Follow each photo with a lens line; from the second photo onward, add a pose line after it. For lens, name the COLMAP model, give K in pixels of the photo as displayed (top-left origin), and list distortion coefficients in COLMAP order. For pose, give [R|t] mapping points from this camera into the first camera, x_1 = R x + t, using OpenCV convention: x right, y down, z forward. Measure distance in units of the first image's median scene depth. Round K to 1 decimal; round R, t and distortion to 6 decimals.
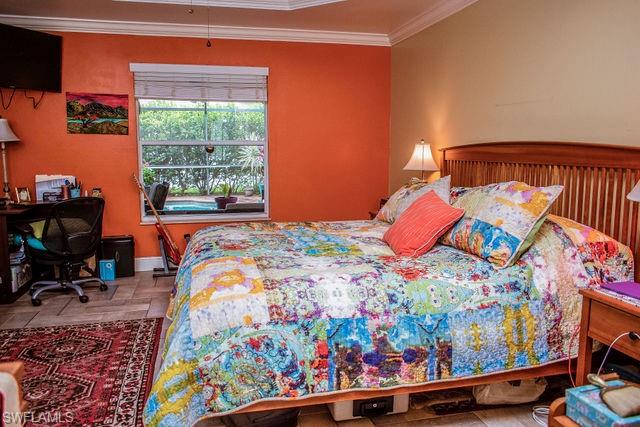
lens RADIAL K [[477.5, 0, 319.0], [0, 477.5, 210.2], [0, 0, 1]] dist [-0.041503, -0.001639]
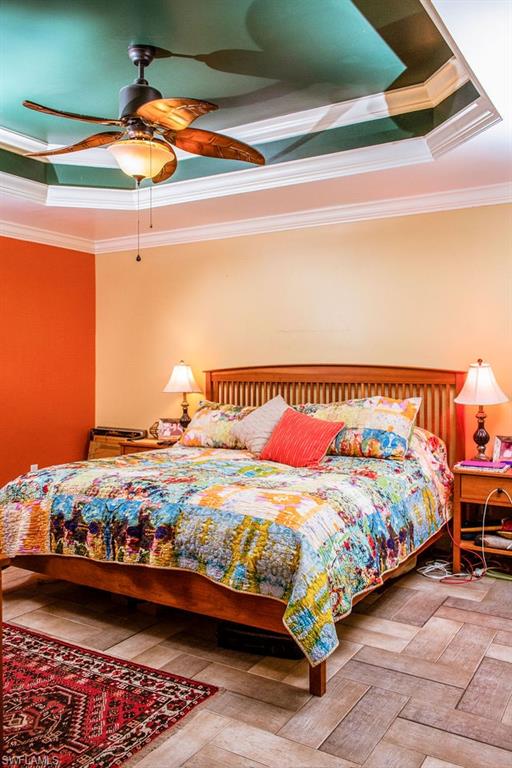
lens RADIAL K [[613.2, 0, 257.2], [0, 613.2, 388.2], [0, 0, 1]] dist [-0.057650, -0.040667]
pose [[0.723090, -0.028045, 0.690184, -0.992490], [0.093538, 0.993948, -0.057610, -0.019101], [-0.684391, 0.106216, 0.721337, 0.058311]]
